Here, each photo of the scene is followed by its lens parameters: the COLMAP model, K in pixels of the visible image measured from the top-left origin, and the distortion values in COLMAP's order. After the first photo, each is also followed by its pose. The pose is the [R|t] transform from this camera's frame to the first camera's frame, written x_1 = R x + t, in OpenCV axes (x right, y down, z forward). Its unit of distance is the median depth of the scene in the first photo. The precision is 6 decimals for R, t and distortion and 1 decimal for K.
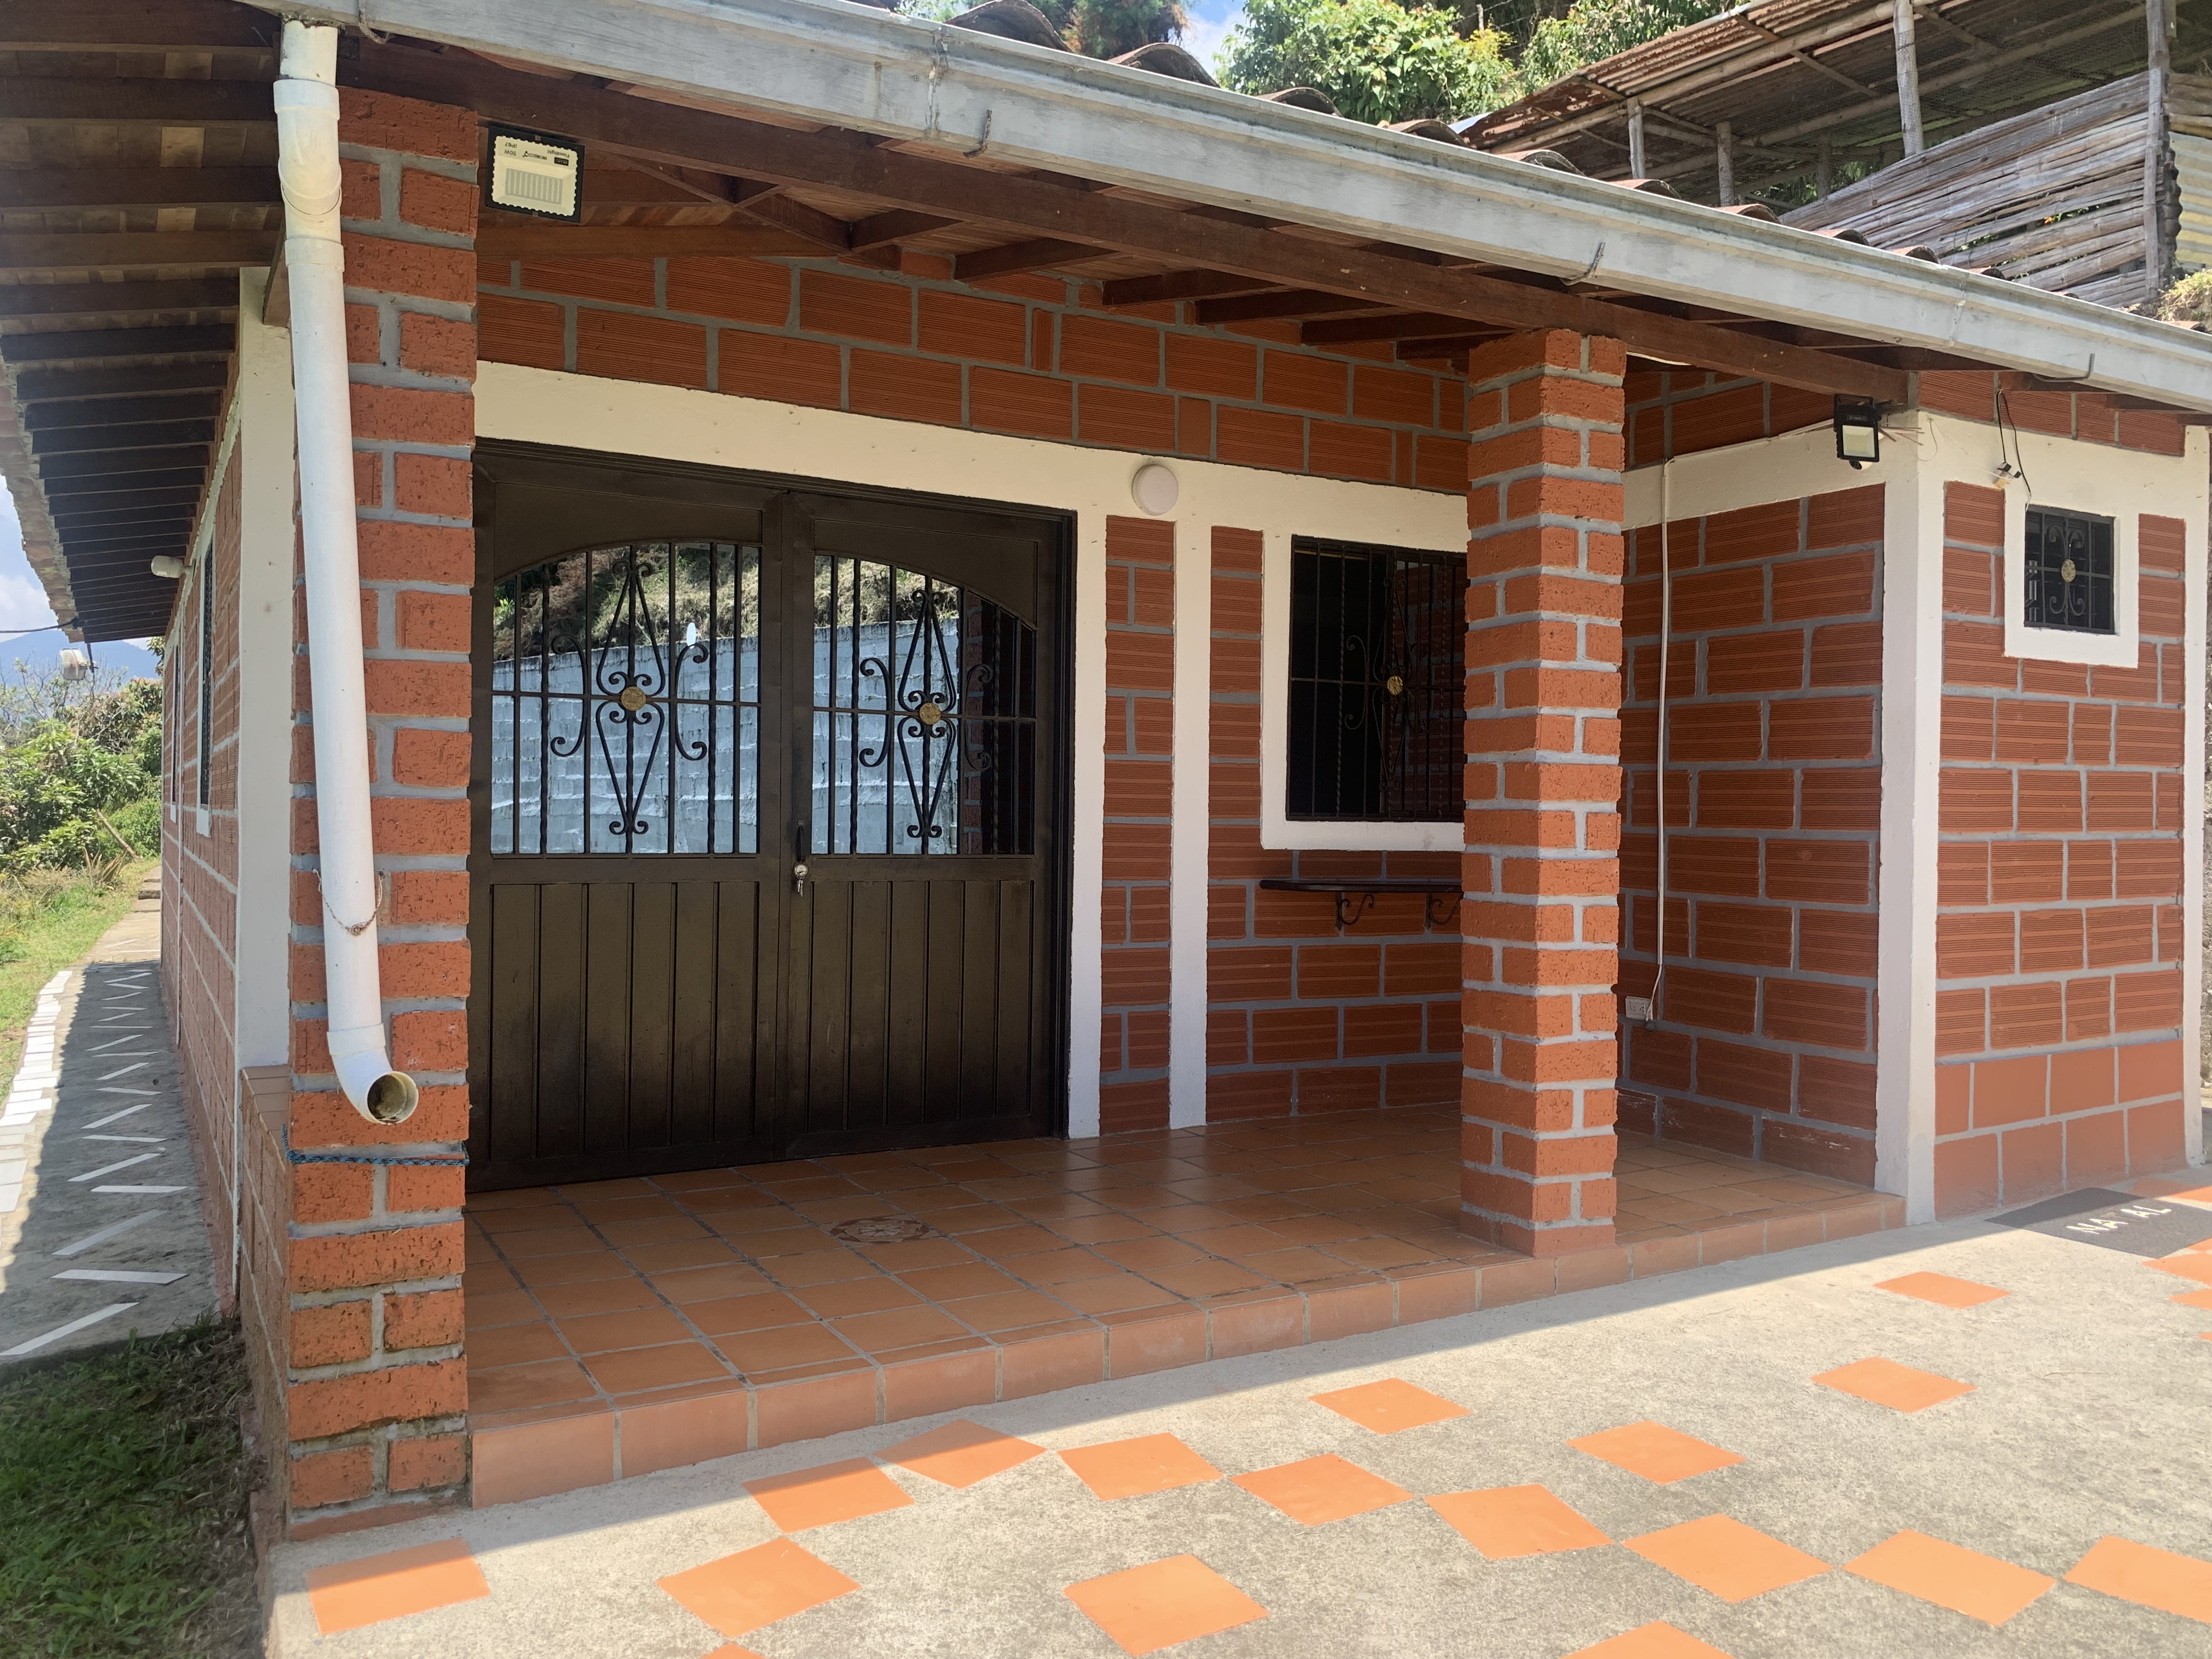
lens RADIAL K [[1698.3, 0, 1097.8], [0, 1698.3, 823.0], [0, 0, 1]] dist [0.033883, -0.055924]
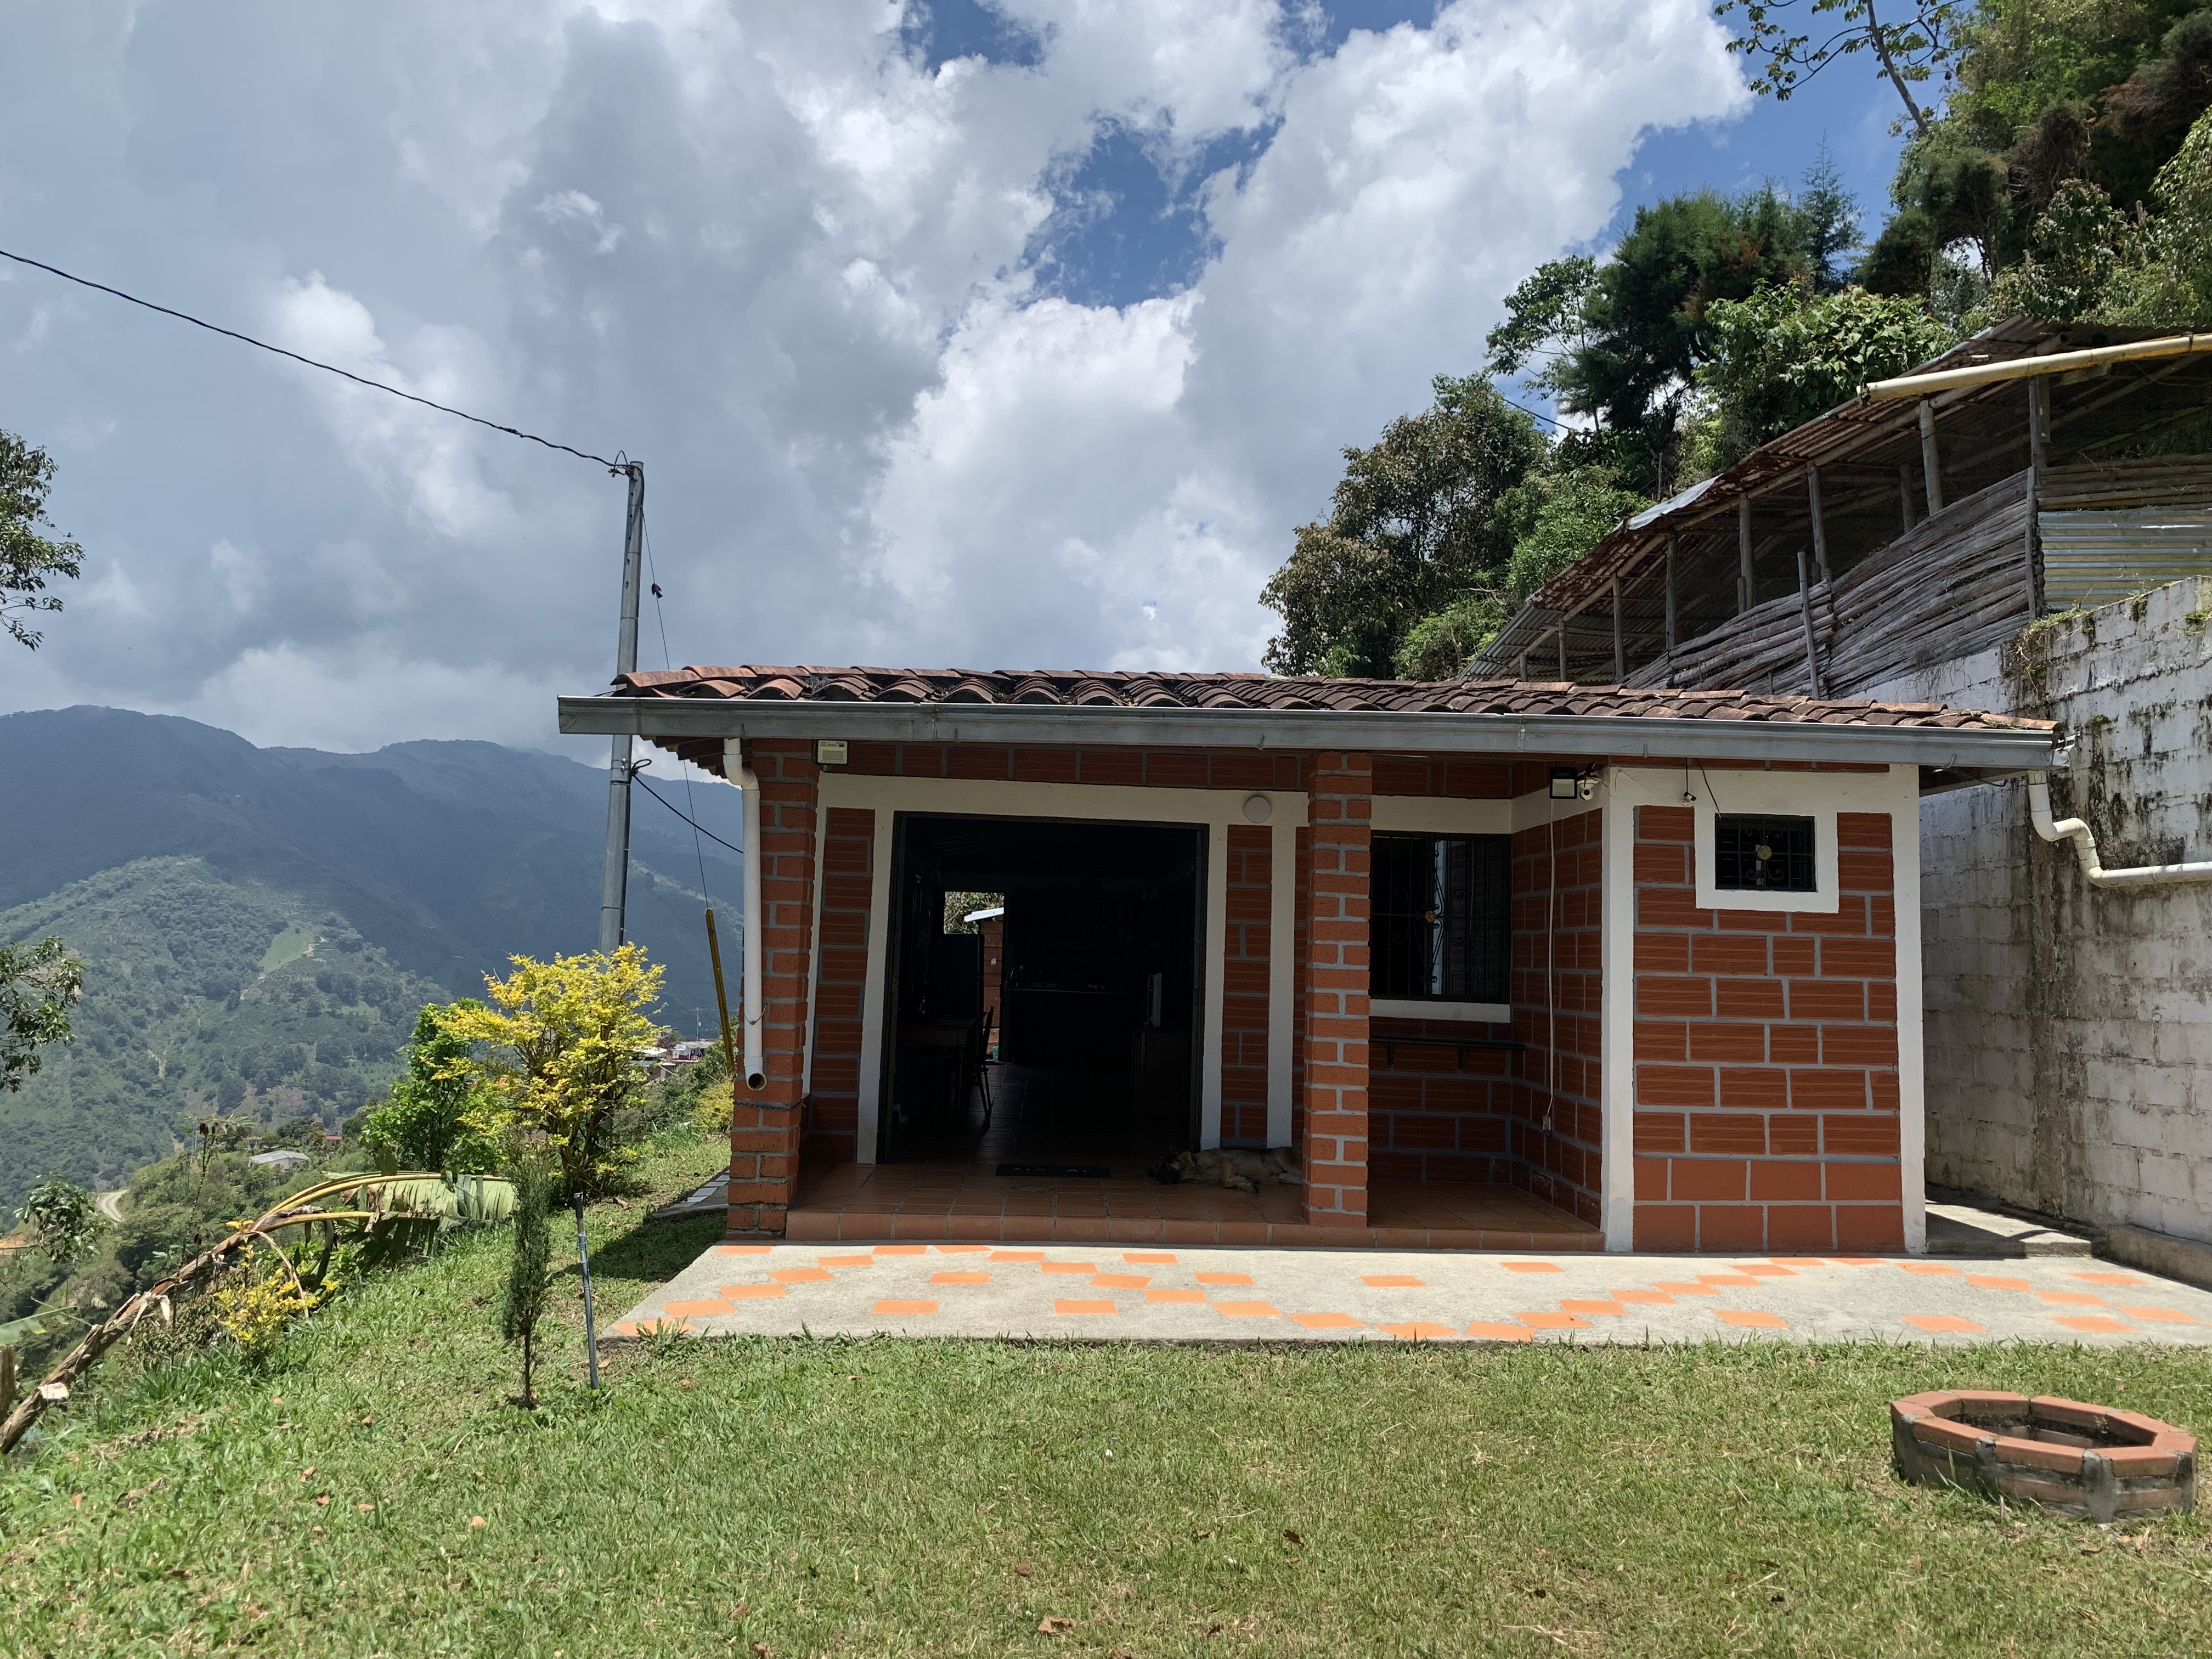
lens RADIAL K [[1698.3, 0, 1102.1], [0, 1698.3, 809.9], [0, 0, 1]] dist [0.033883, -0.055924]
pose [[0.885766, -0.024447, -0.463488, 0.725988], [-0.027014, 0.994204, -0.104065, -0.005409], [0.463345, 0.104698, 0.879971, -0.654131]]
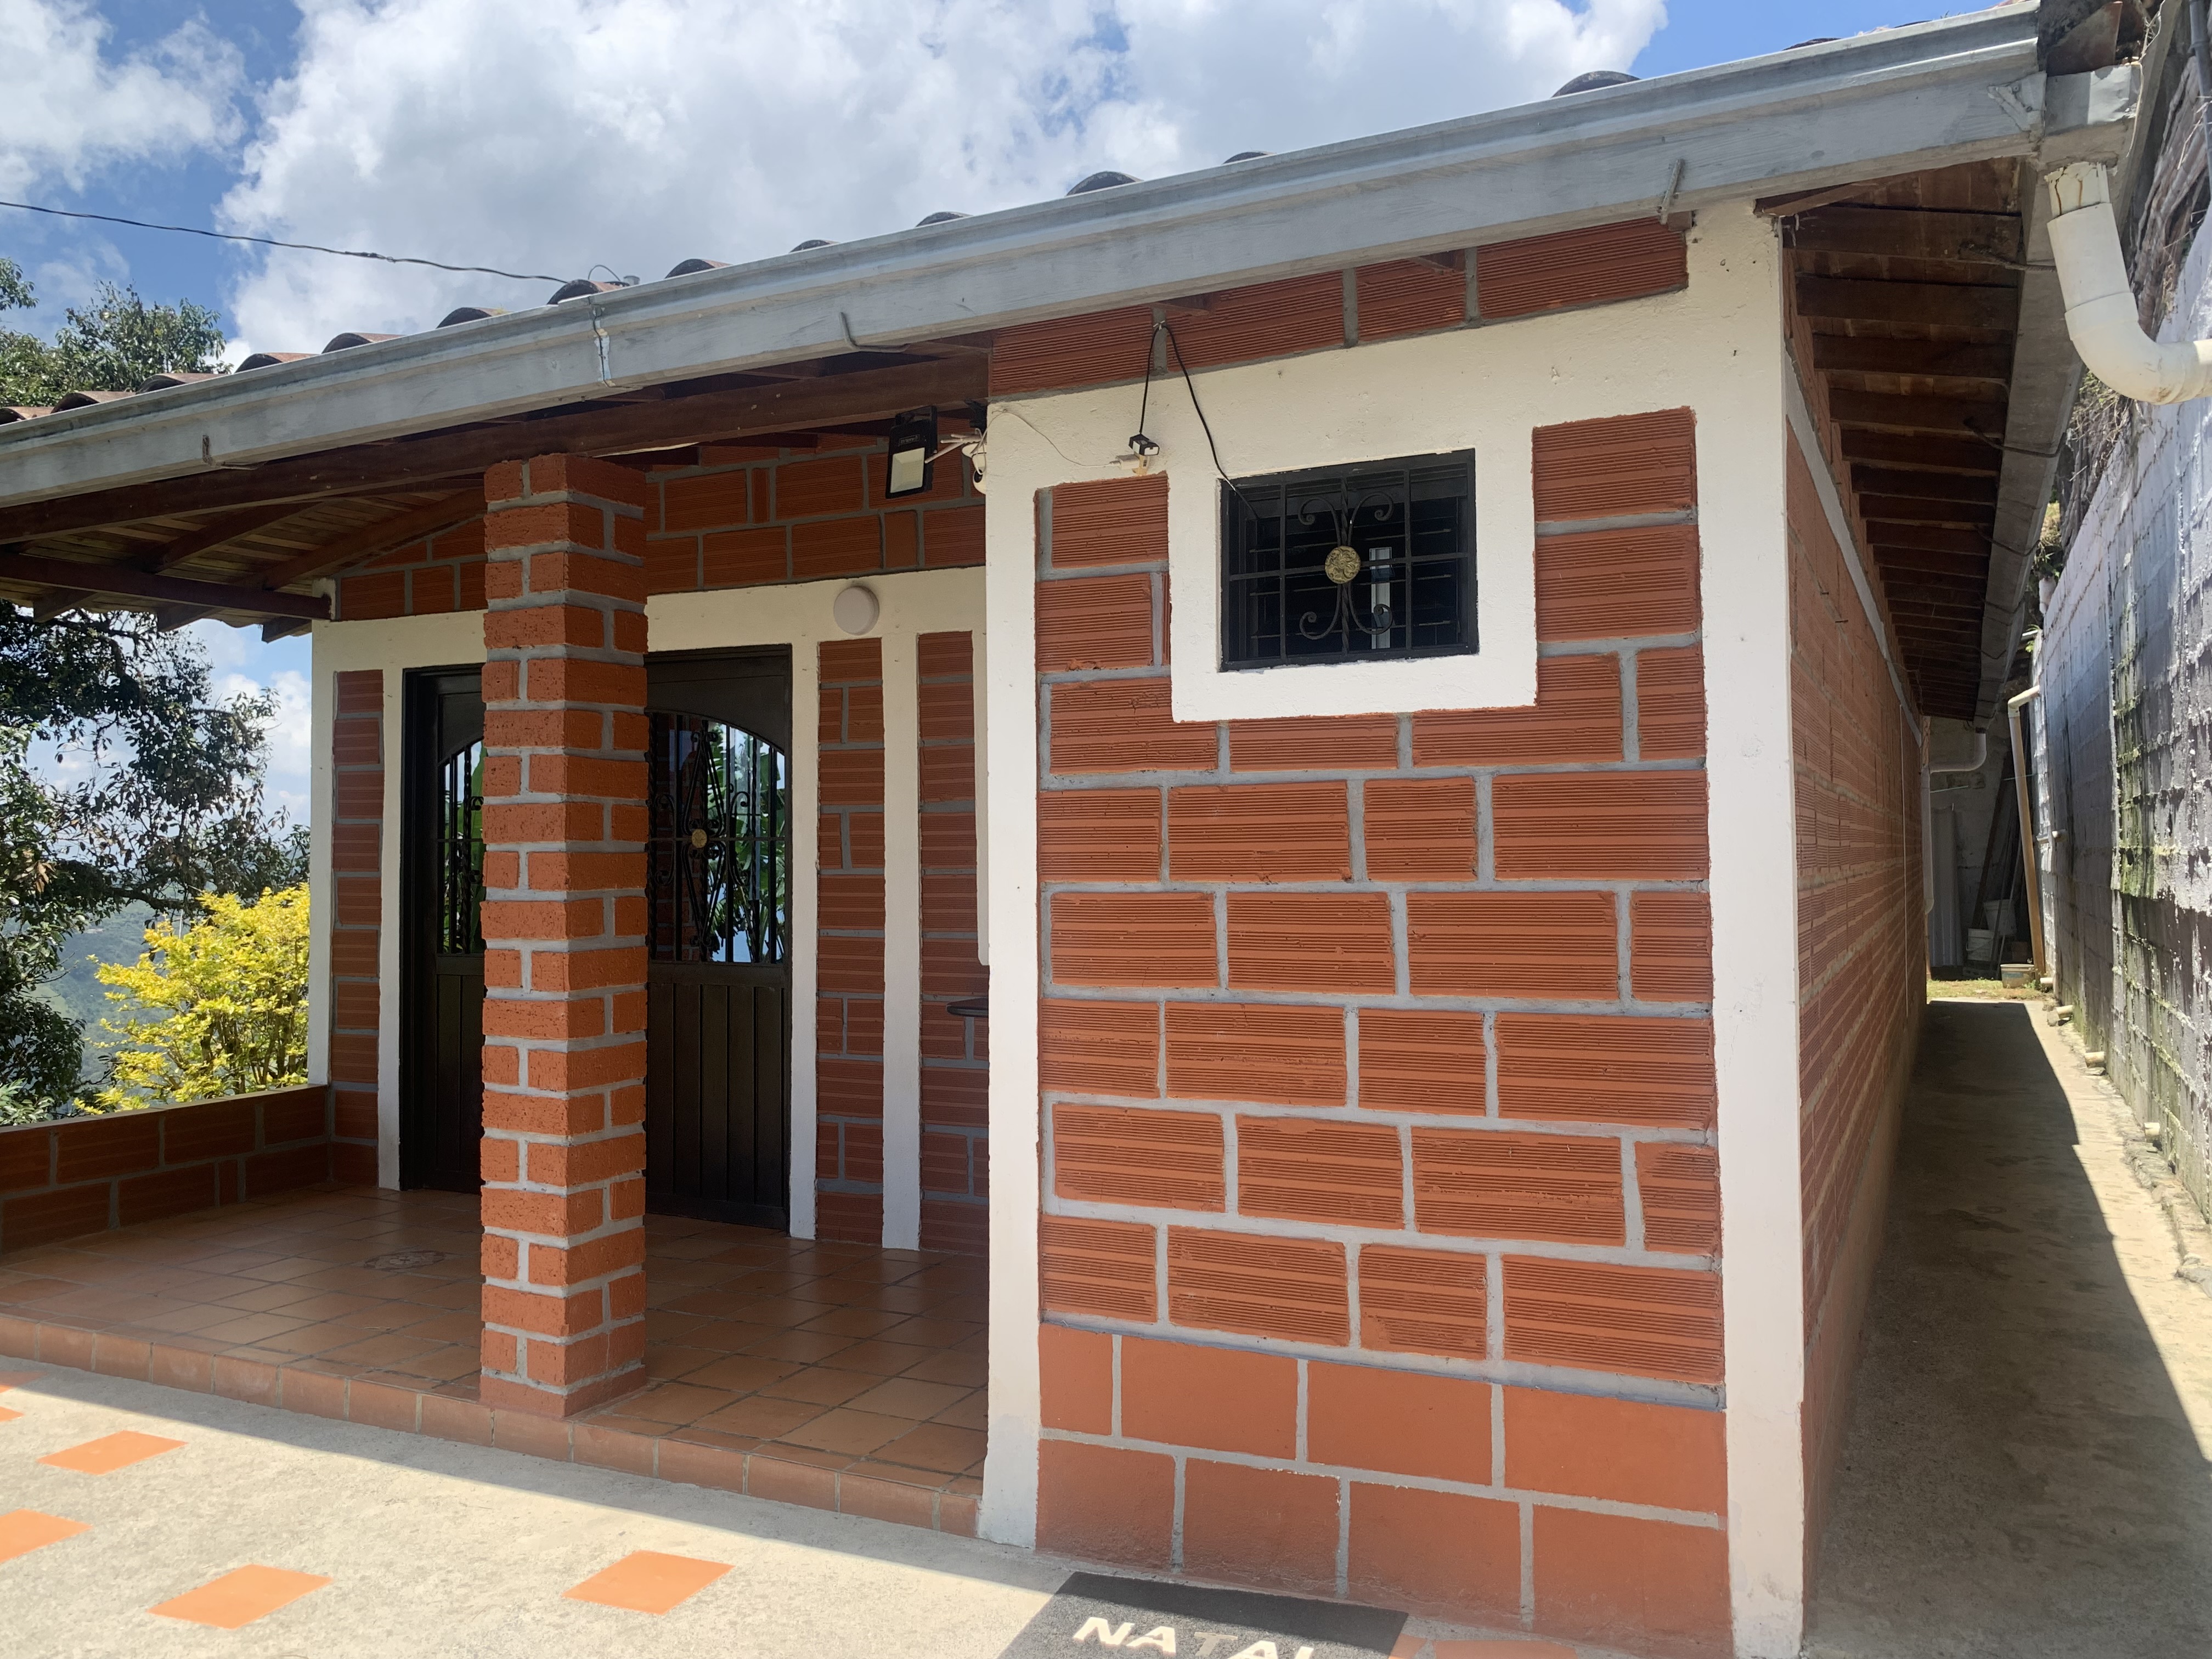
lens RADIAL K [[1698.3, 0, 1105.5], [0, 1698.3, 808.5], [0, 0, 1]] dist [0.033883, -0.055924]
pose [[0.554810, -0.037487, -0.831132, 0.978659], [0.006364, 0.999146, -0.040817, -0.034743], [0.831953, 0.017357, 0.554575, 0.568470]]
